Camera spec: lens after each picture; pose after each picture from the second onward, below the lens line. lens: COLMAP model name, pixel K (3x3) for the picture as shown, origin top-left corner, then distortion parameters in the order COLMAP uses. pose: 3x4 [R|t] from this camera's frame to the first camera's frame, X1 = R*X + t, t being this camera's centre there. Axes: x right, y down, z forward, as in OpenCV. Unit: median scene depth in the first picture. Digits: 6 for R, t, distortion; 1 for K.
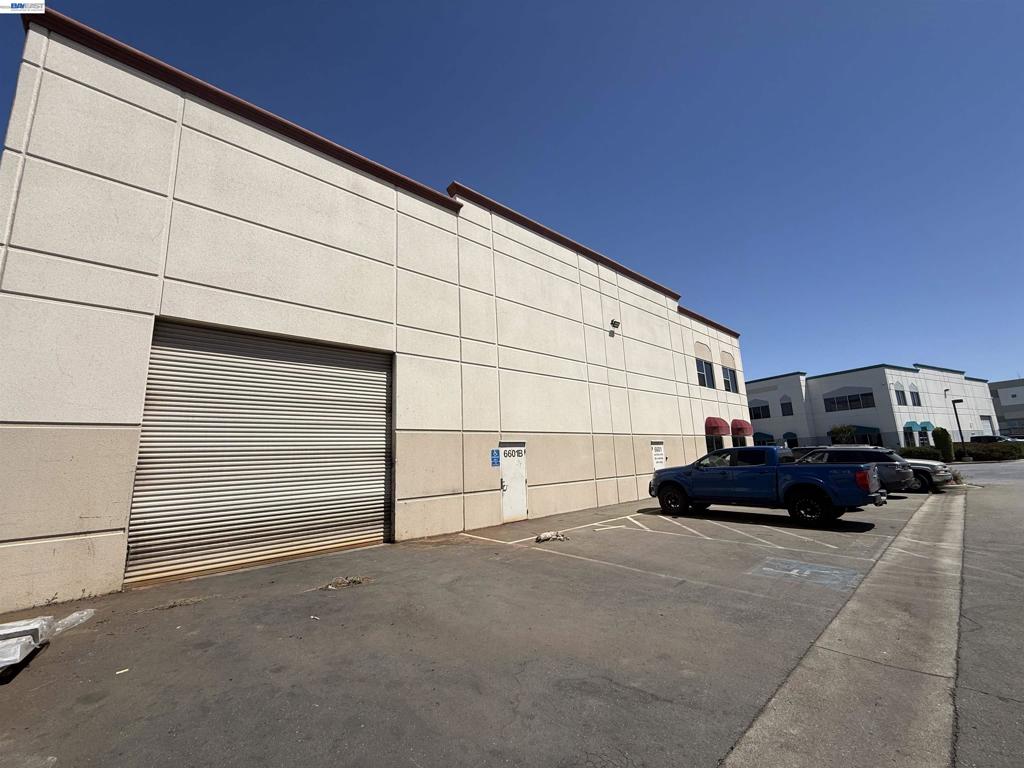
lens RADIAL K [[410.8, 0, 512.0], [0, 410.8, 384.0], [0, 0, 1]] dist [0.058605, 0.000120]
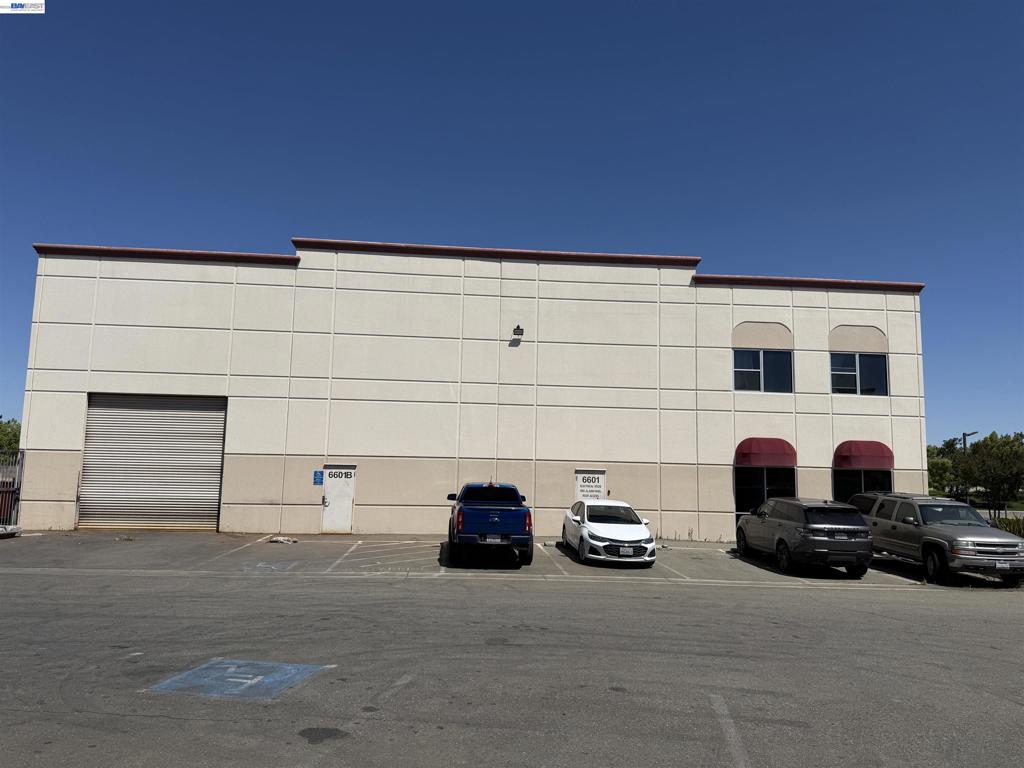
lens RADIAL K [[718.2, 0, 512.0], [0, 718.2, 384.0], [0, 0, 1]] dist [0.116746, -0.002683]
pose [[0.781888, -0.015325, -0.623230, 1.656414], [0.056579, 0.997317, 0.046458, -0.149743], [0.620846, -0.071587, 0.780657, -0.247382]]
